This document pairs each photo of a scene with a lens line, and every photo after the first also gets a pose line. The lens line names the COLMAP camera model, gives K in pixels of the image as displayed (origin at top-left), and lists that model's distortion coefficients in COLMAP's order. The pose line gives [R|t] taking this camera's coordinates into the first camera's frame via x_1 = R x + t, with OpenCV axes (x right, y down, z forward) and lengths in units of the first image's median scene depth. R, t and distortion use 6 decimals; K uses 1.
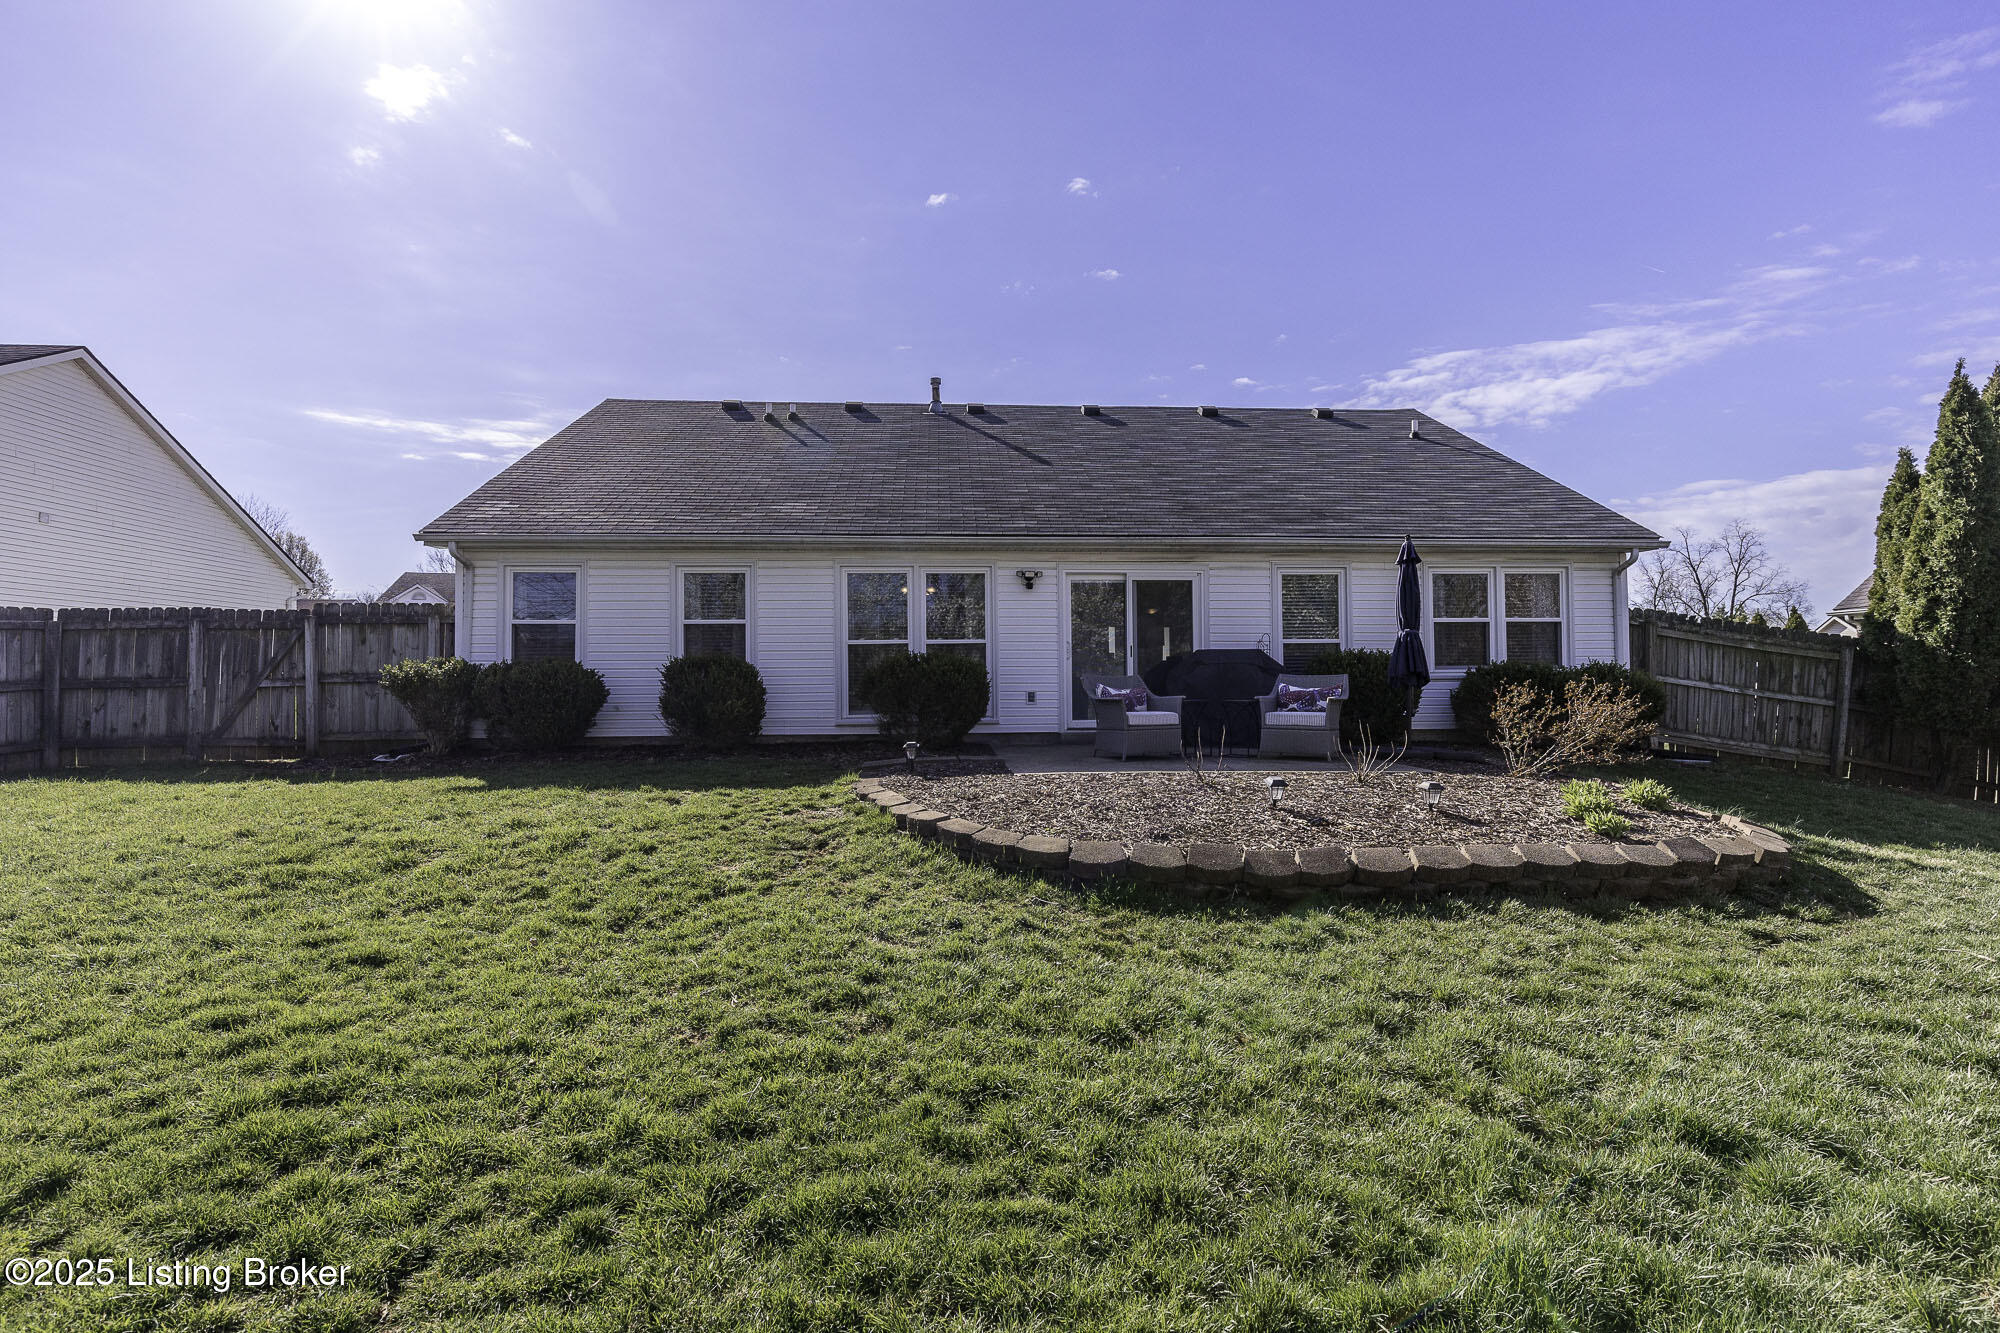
lens RADIAL K [[832.4, 0, 1000.0], [0, 832.4, 666.5], [0, 0, 1]] dist [-0.003614, -0.000872]
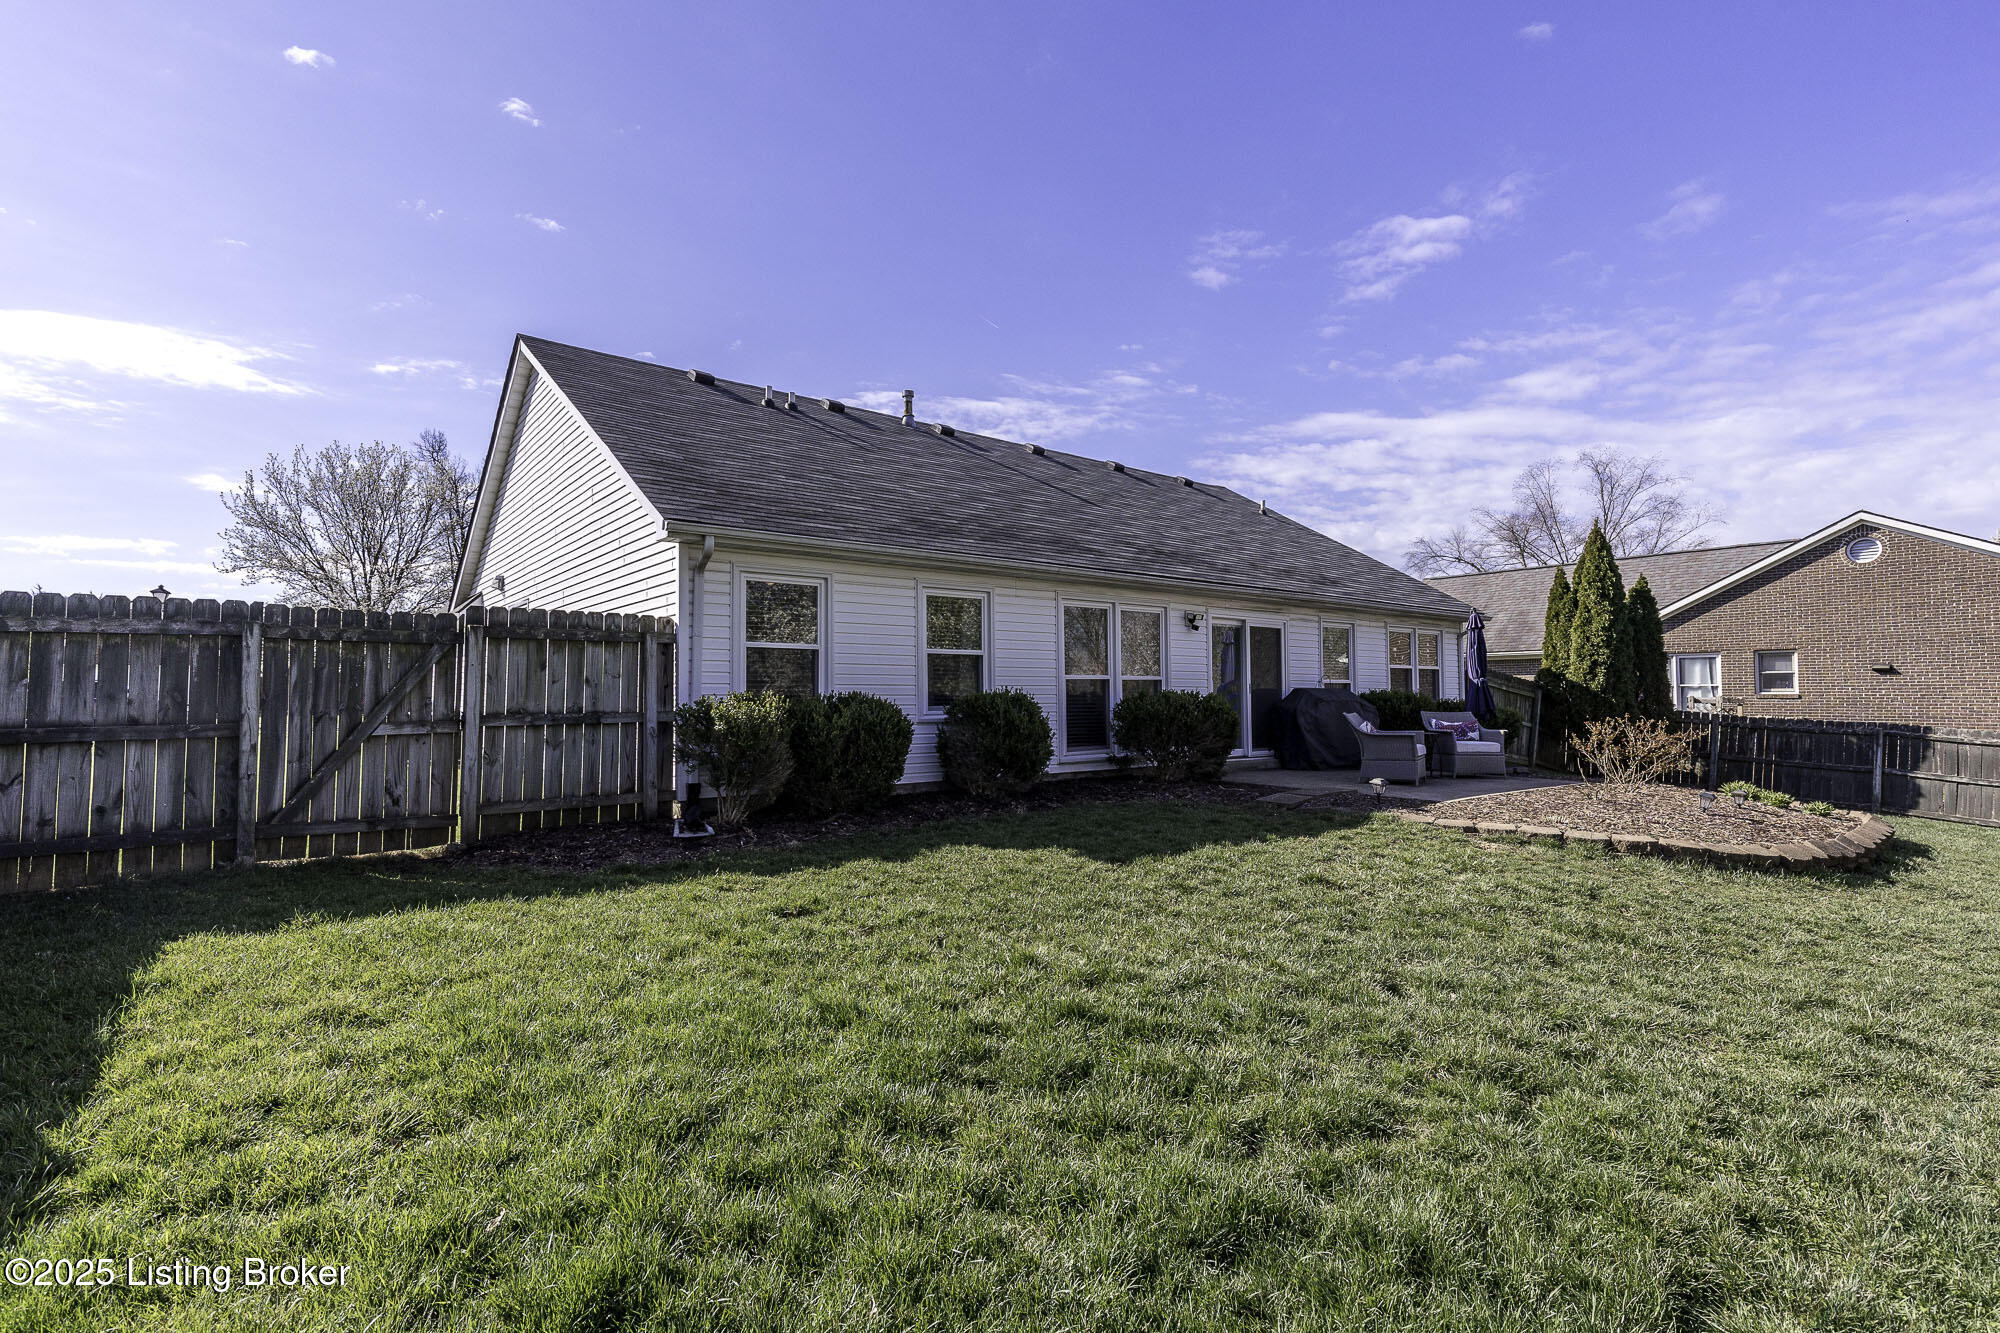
lens RADIAL K [[904.9, 0, 1000.0], [0, 904.9, 666.5], [0, 0, 1]] dist [0.004563, -0.000603]
pose [[0.830491, 0.022708, 0.556568, -0.828477], [-0.006188, 0.999483, -0.031545, -0.007965], [-0.556997, 0.022754, 0.830203, 0.161839]]
